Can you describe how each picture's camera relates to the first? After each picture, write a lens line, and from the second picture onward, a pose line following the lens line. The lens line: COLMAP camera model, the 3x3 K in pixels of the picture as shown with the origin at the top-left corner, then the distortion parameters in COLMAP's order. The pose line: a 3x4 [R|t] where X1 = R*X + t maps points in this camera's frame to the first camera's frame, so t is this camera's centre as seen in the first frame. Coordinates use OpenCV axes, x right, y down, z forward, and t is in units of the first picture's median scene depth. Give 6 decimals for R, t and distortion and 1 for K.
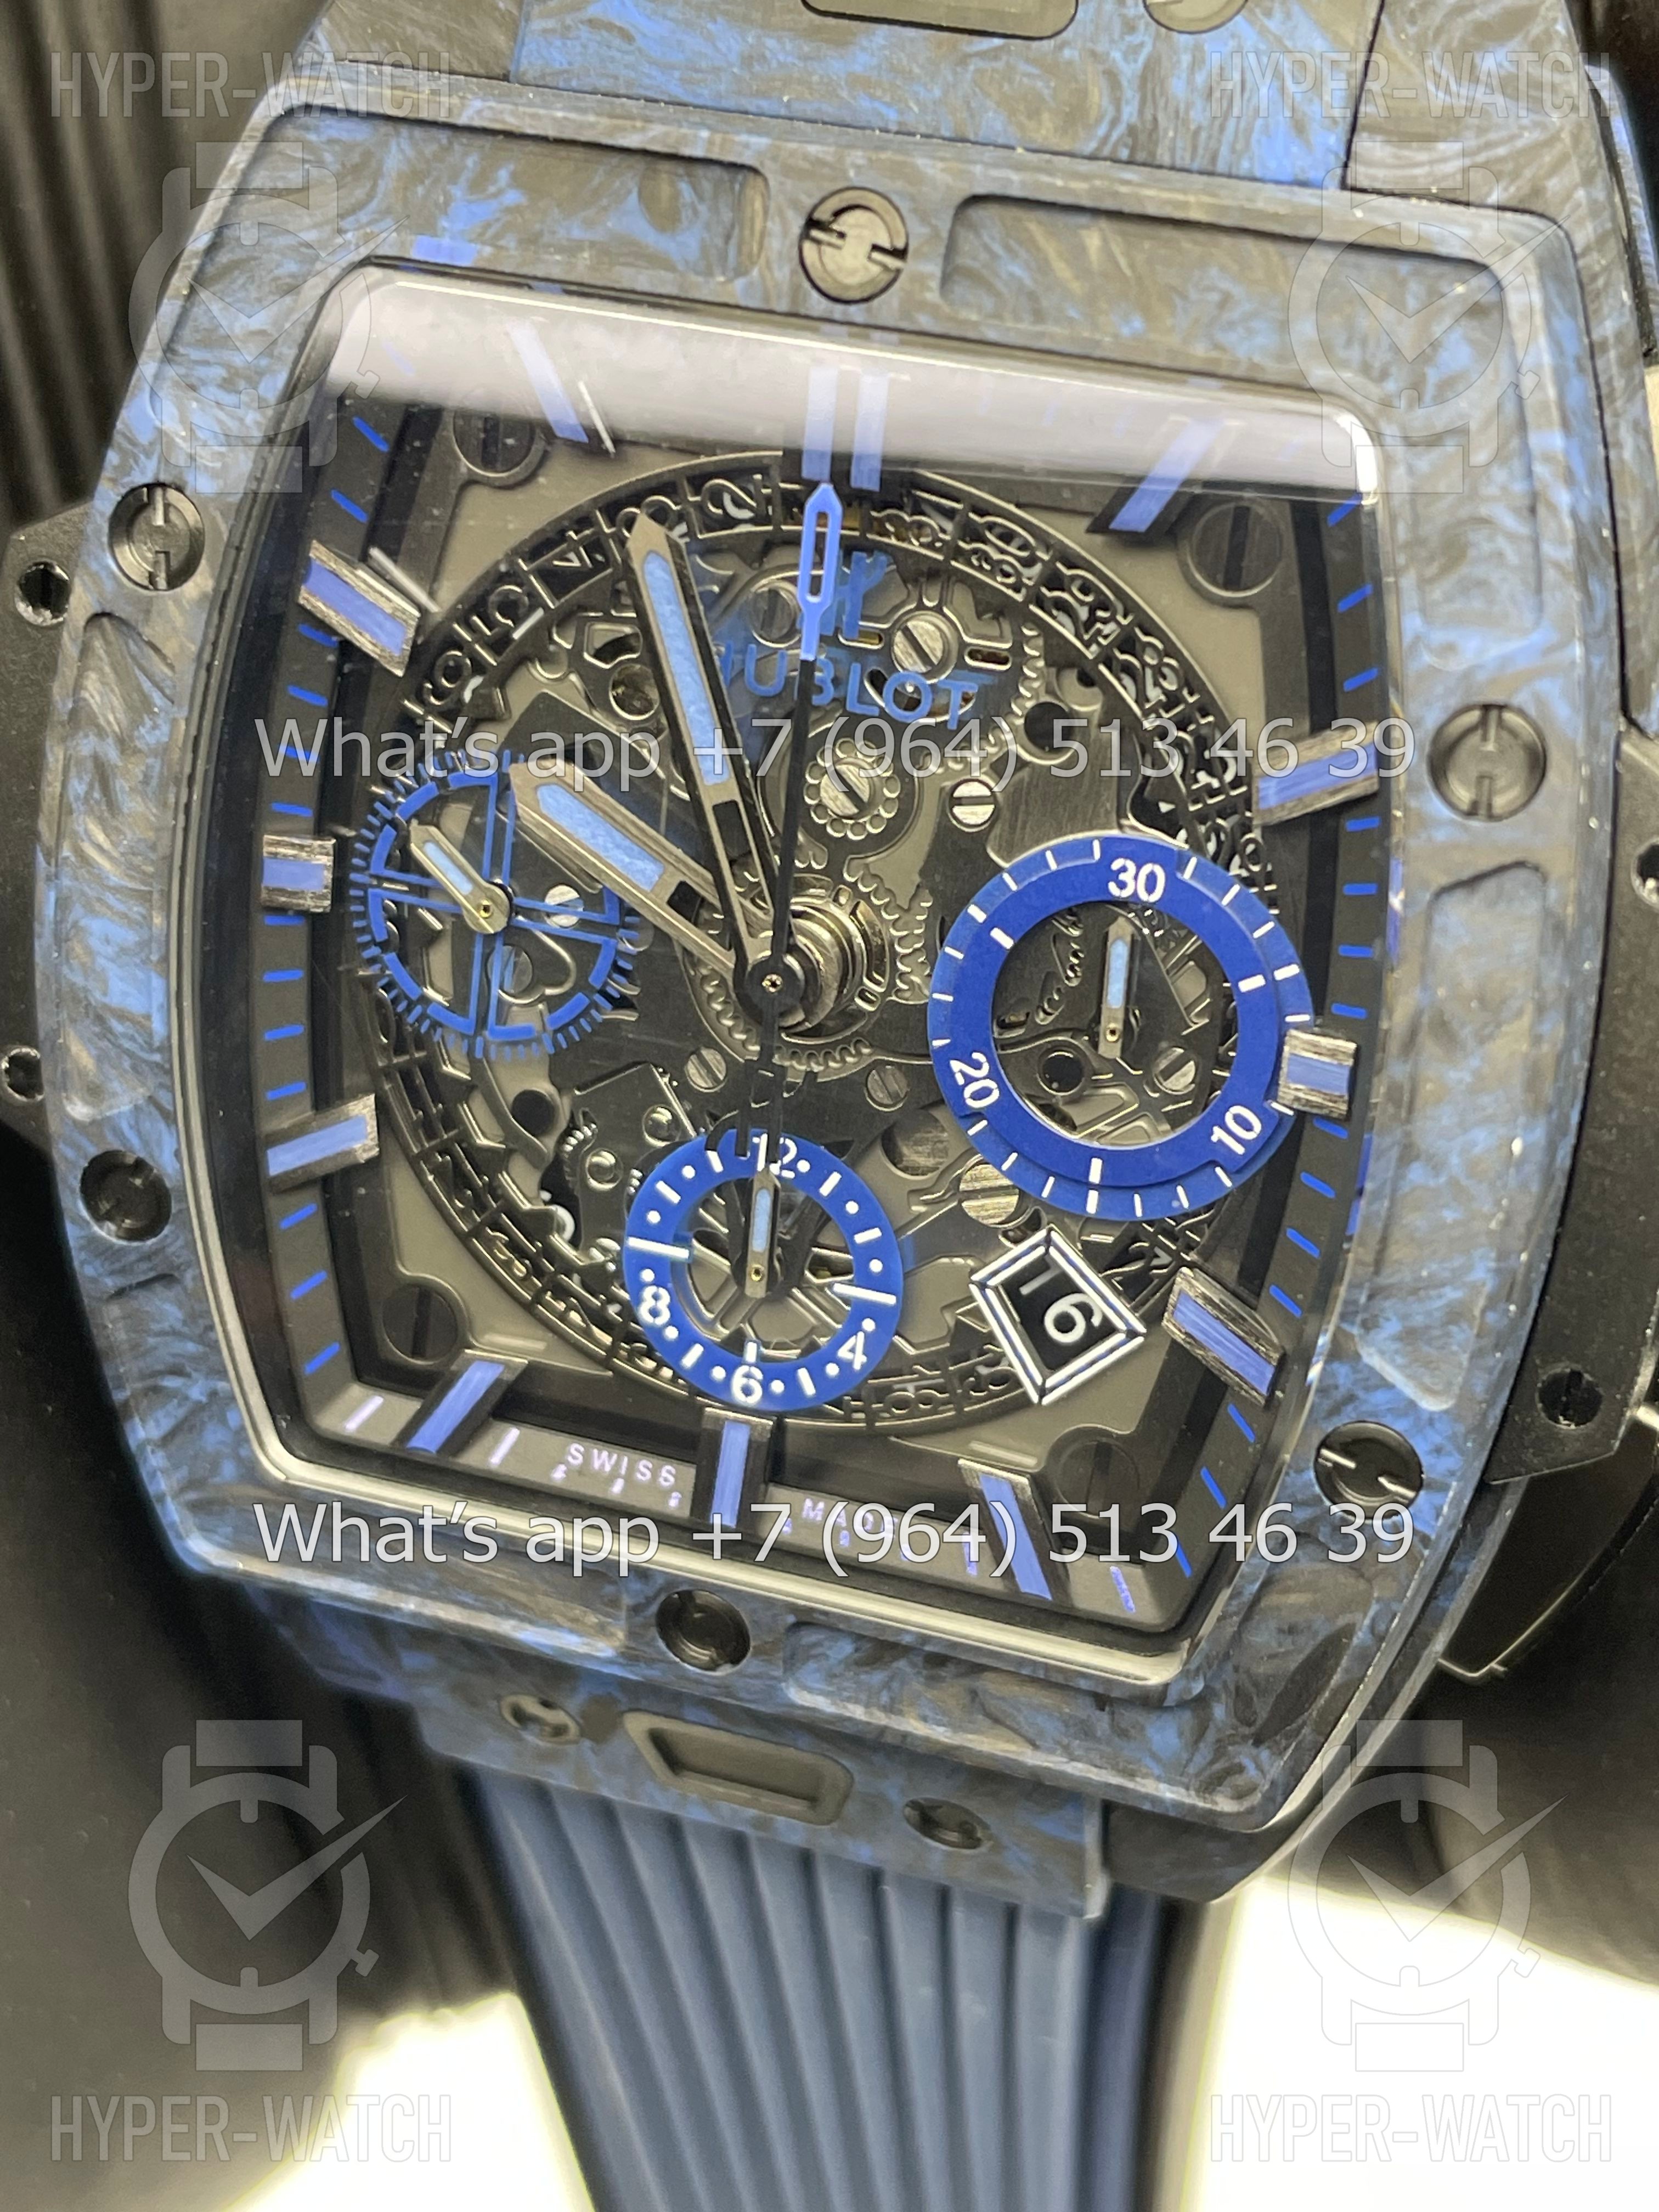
lens RADIAL K [[3470.2, 0, 829.5], [0, 3470.2, 1106.0], [0, 0, 1]] dist [0.109437, -0.271885]
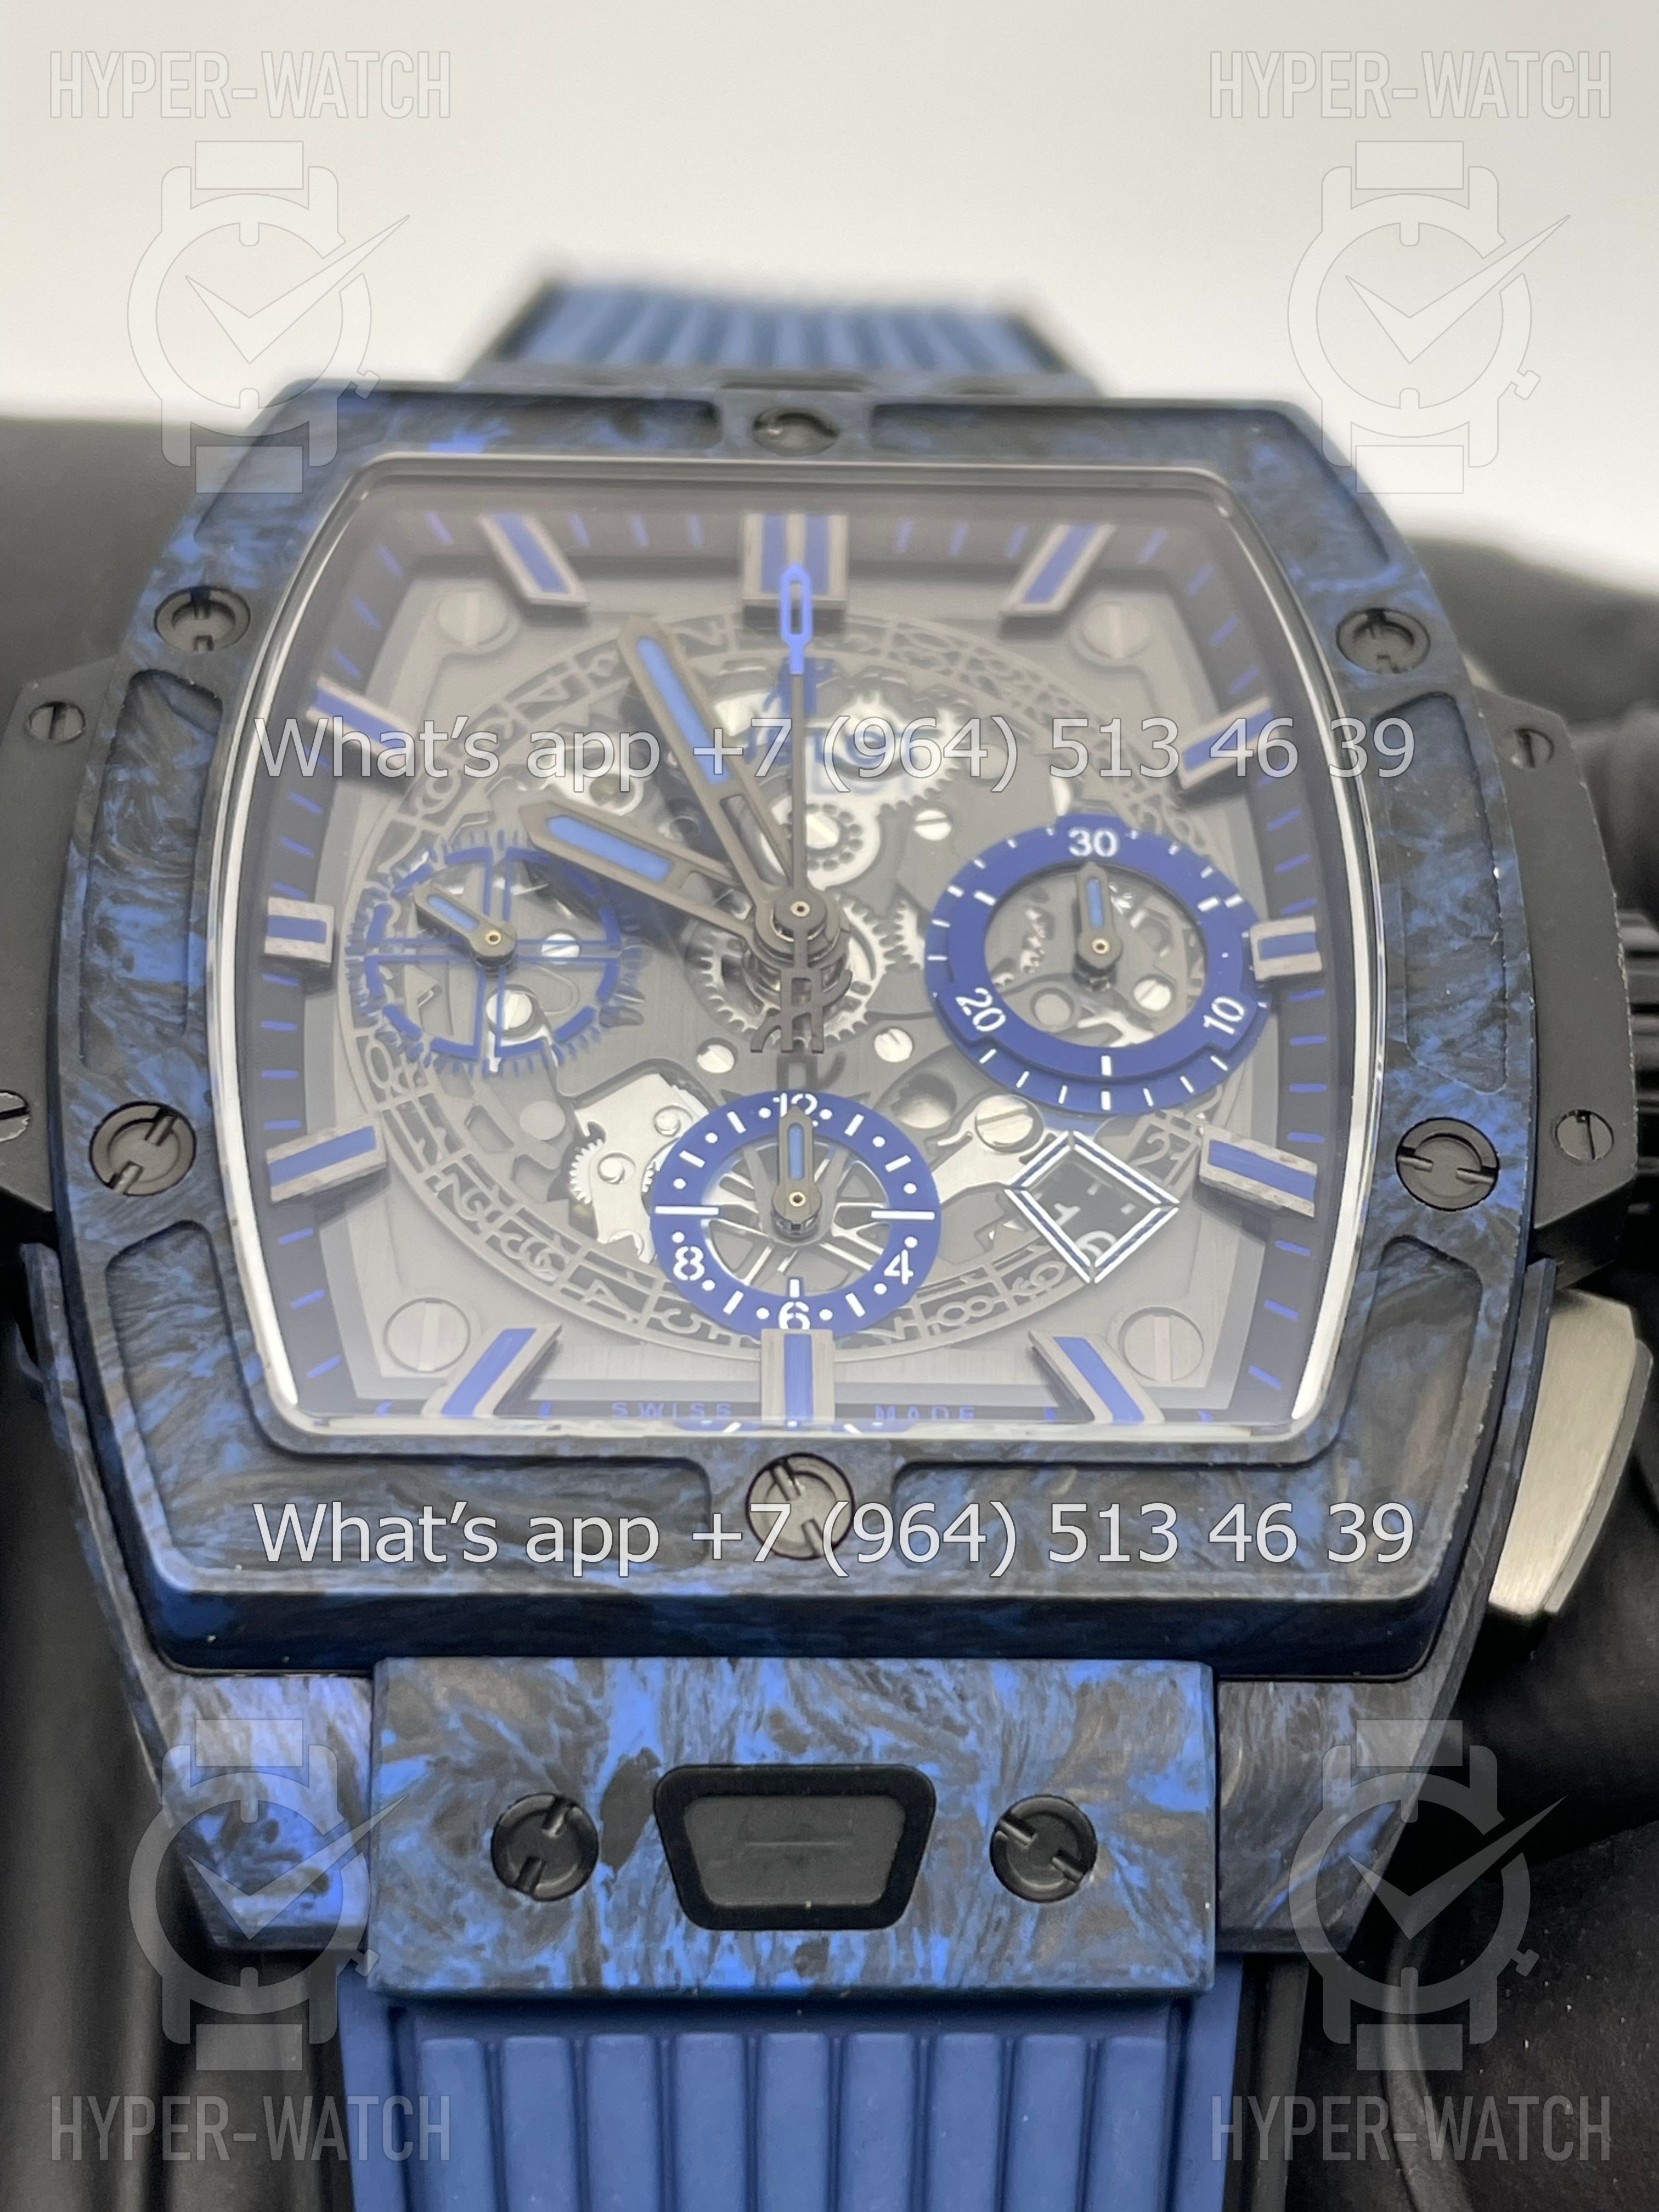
lens RADIAL K [[3479.0, 0, 828.2], [0, 3479.0, 1192.1], [0, 0, 1]] dist [0.131649, -0.015826]
pose [[0.938507, 0.072879, 0.337482, -0.364776], [0.206939, 0.663700, -0.718804, 0.799383], [-0.276372, 0.744440, 0.607805, 0.388728]]
